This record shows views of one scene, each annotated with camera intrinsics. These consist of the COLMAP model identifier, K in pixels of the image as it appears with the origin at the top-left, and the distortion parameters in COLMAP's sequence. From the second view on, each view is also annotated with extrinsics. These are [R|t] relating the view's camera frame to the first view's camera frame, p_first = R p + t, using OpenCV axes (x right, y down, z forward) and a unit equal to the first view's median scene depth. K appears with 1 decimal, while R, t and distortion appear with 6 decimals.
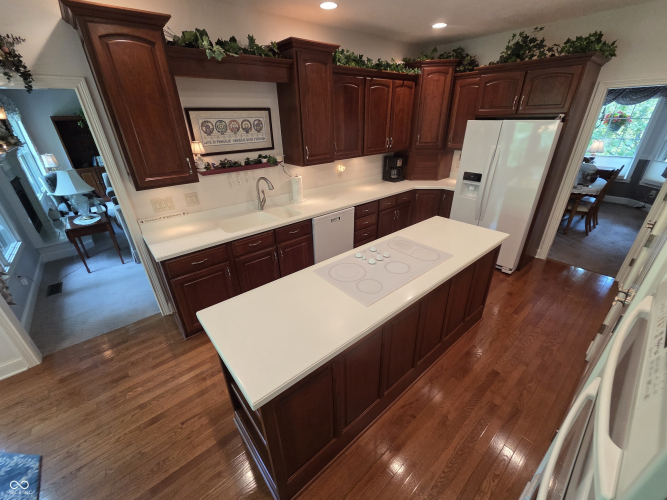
lens RADIAL K [[272.9, 0, 334.6], [0, 272.9, 252.1], [0, 0, 1]] dist [0.001366, -0.000223]
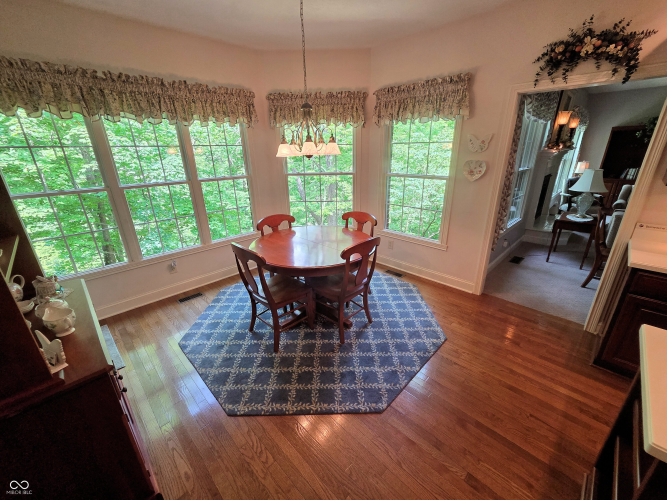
lens RADIAL K [[273.8, 0, 336.3], [0, 273.8, 251.8], [0, 0, 1]] dist [0.001942, 0.000051]
pose [[0.082852, 0.370308, -0.925207, 0.047379], [-0.428329, 0.851503, 0.302451, 0.115690], [0.899816, 0.371235, 0.229162, -0.032407]]
